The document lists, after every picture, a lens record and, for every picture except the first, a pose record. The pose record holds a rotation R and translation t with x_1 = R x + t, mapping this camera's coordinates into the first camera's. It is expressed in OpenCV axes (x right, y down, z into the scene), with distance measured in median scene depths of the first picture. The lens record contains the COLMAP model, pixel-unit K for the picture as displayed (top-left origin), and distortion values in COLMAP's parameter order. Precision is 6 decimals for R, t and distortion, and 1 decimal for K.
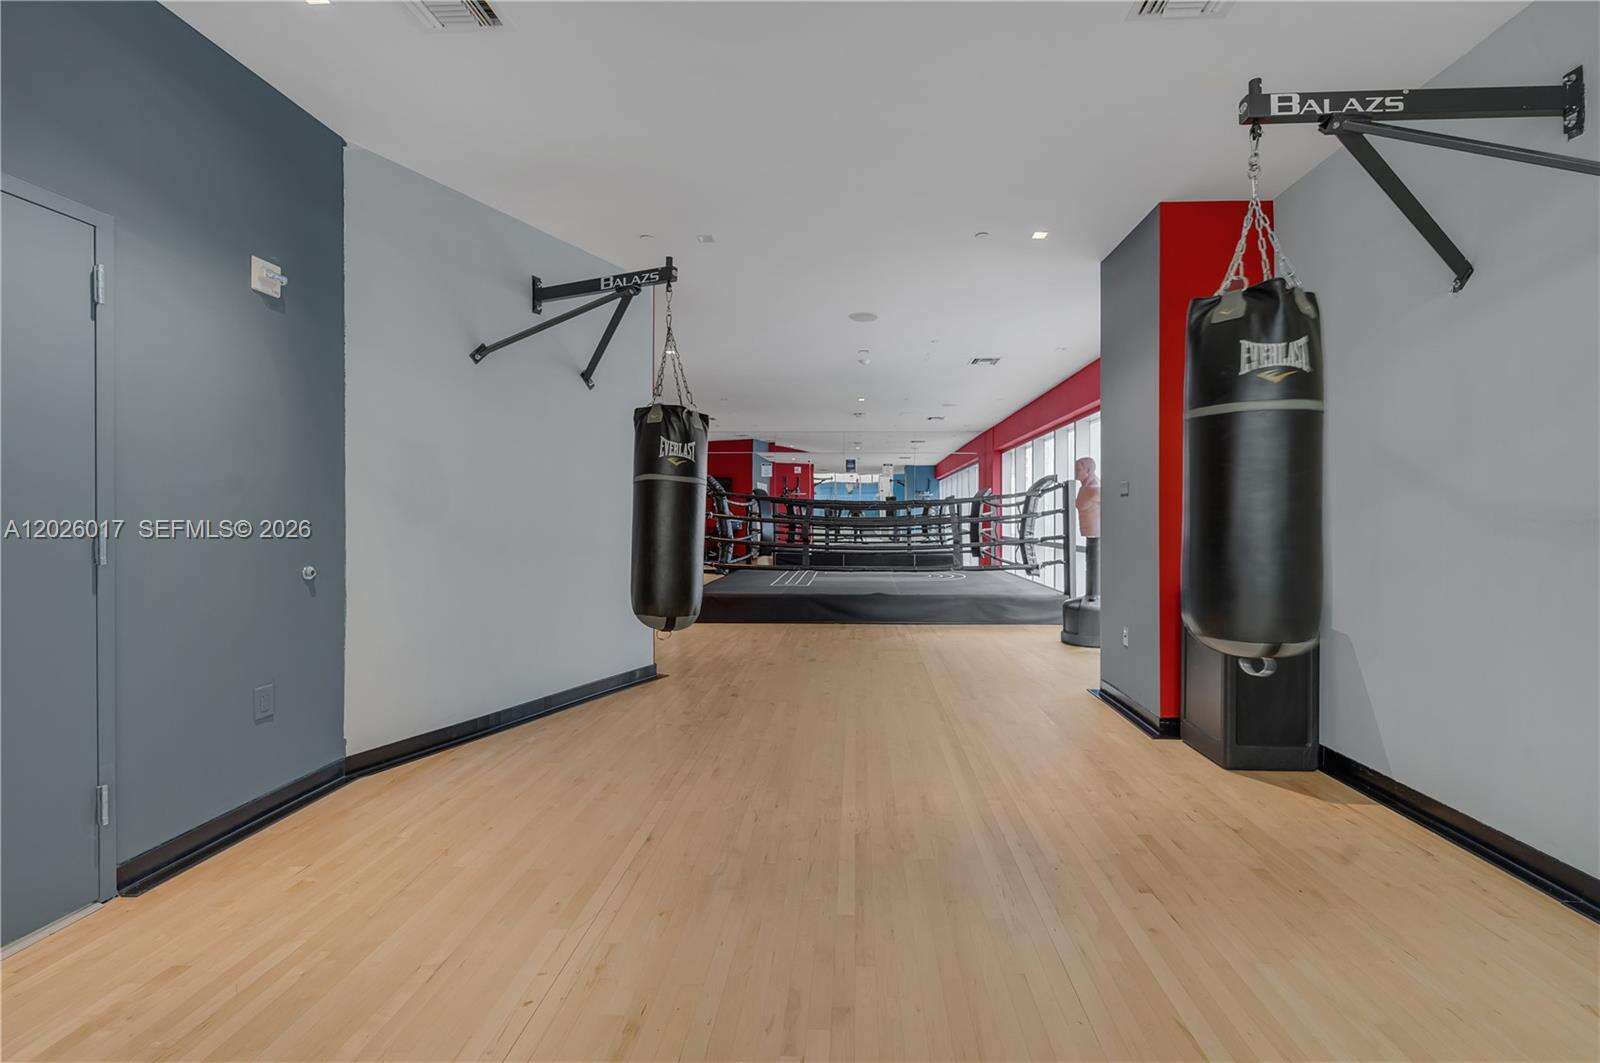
lens RADIAL K [[660.7, 0, 799.7], [0, 660.7, 520.7], [0, 0, 1]] dist [0.000790, 0.000073]
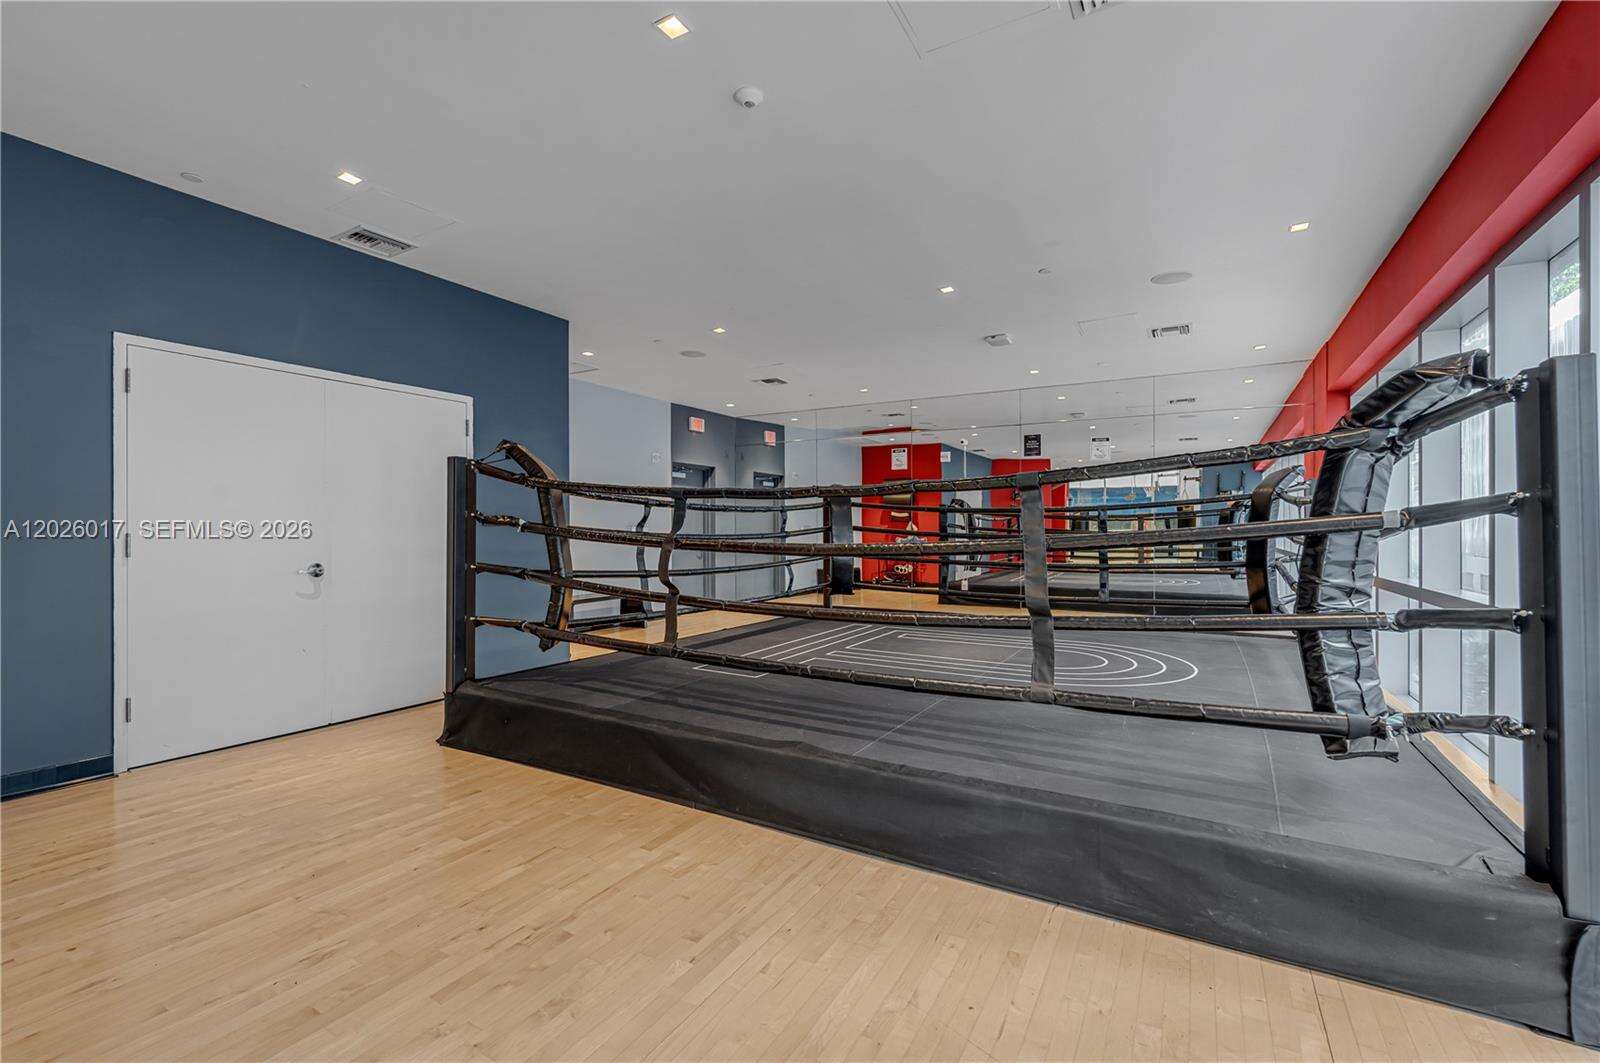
lens RADIAL K [[653.0, 0, 800.0], [0, 653.0, 531.5], [0, 0, 1]] dist [-0.000527, -0.000045]
pose [[0.891969, 0.001894, -0.452093, 0.272882], [-0.004775, 0.999975, -0.005232, -0.002941], [0.452072, 0.006825, 0.891955, 0.673066]]
